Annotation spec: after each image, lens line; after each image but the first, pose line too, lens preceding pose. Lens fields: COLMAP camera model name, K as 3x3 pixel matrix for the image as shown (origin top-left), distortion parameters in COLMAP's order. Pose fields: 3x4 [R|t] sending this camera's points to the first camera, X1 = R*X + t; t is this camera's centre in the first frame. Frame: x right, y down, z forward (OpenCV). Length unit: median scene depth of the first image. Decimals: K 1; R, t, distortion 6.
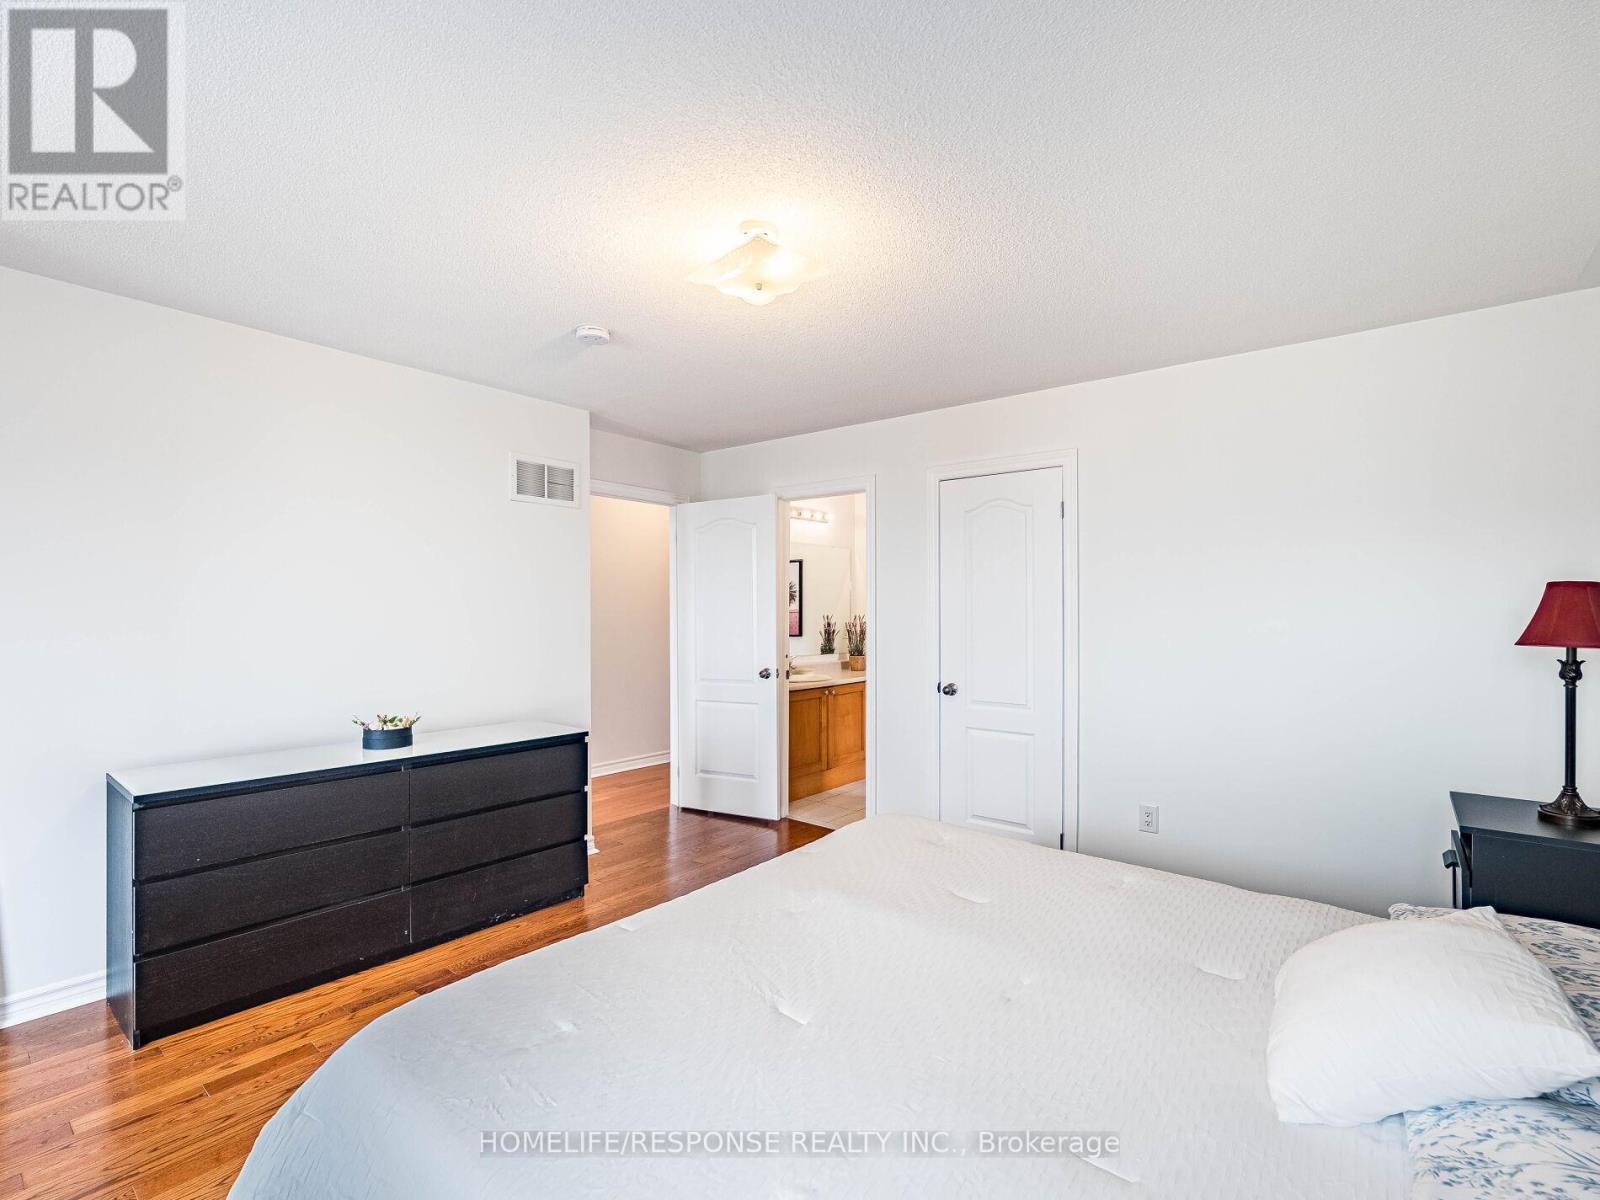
lens RADIAL K [[740.5, 0, 794.0], [0, 740.5, 616.3], [0, 0, 1]] dist [-0.003414, 0.000051]
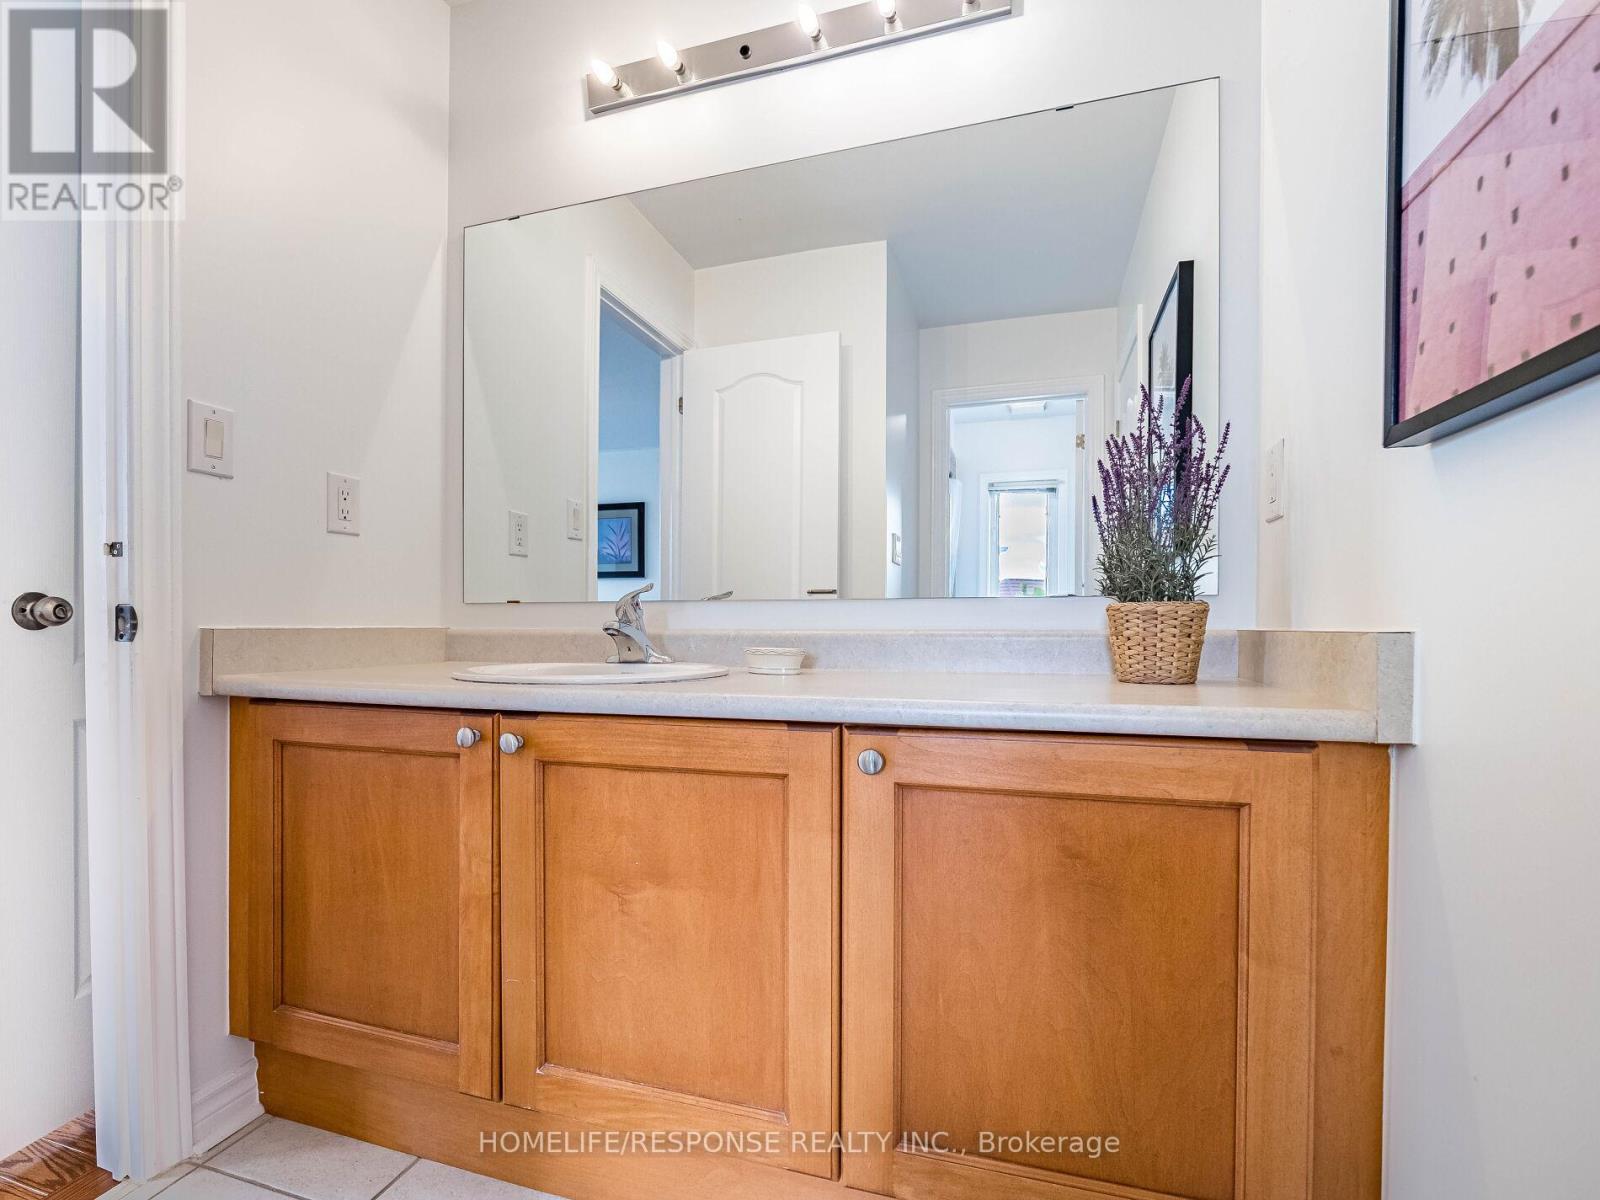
lens RADIAL K [[740.5, 0, 794.0], [0, 740.5, 616.3], [0, 0, 1]] dist [-0.003414, 0.000051]
pose [[0.367306, 0.012676, -0.930014, 0.268213], [-0.006431, 0.999918, 0.011090, 0.062179], [0.930078, 0.001907, 0.367357, 0.976276]]
